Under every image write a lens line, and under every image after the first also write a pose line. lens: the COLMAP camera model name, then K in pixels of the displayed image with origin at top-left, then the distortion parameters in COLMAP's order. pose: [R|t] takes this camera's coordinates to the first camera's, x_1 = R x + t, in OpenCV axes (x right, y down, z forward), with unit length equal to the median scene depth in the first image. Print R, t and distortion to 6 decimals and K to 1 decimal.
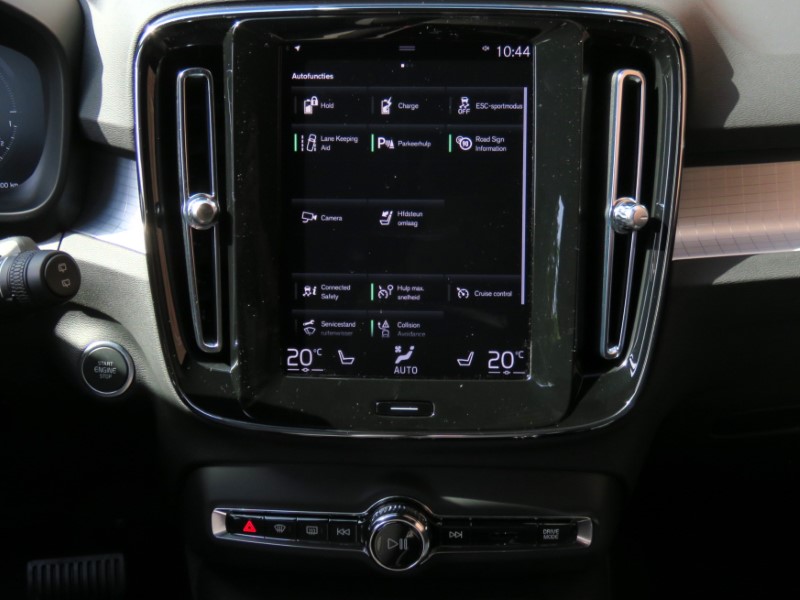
lens RADIAL K [[985.3, 0, 400.2], [0, 985.3, 299.0], [0, 0, 1]] dist [-0.027650, 0.000000]
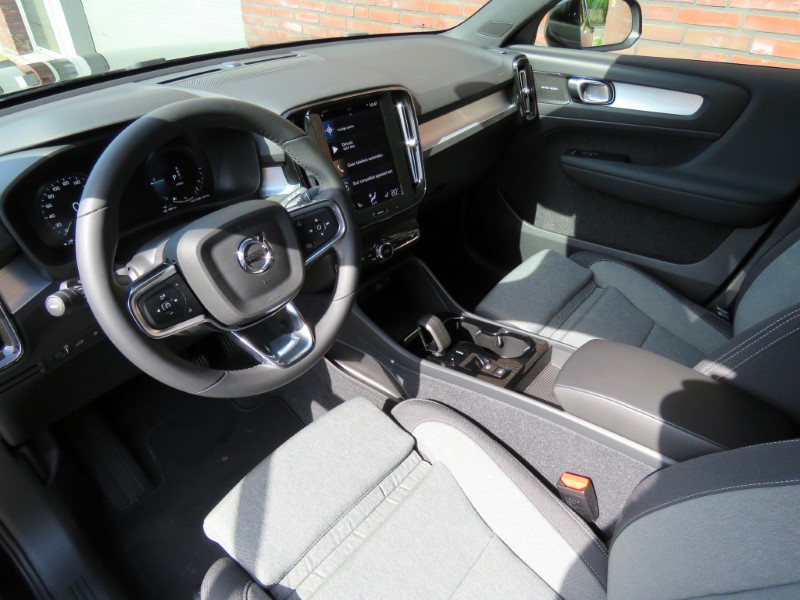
lens RADIAL K [[500.8, 0, 400.1], [0, 500.8, 301.3], [0, 0, 1]] dist [0.002435, 0.000237]
pose [[0.679509, -0.406025, 0.611074, -1.138273], [0.327248, 0.913194, 0.242869, -0.011201], [-0.656640, 0.034941, 0.753395, -0.370728]]
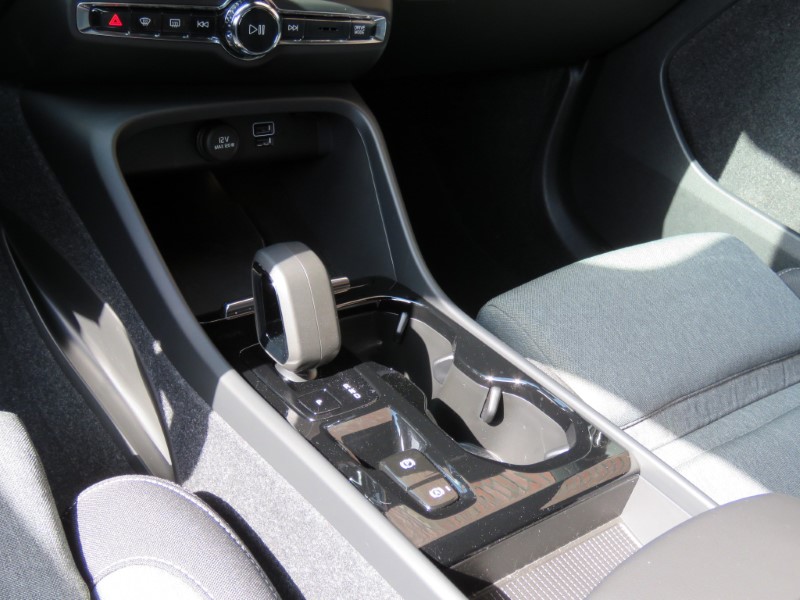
lens RADIAL K [[920.5, 0, 399.9], [0, 920.5, 299.3], [0, 0, 1]] dist [-0.050145, 0.000000]
pose [[0.801868, -0.143162, 0.580096, -0.533564], [0.017111, 0.975975, 0.217209, 0.327067], [-0.597256, -0.164246, 0.785053, 0.009535]]
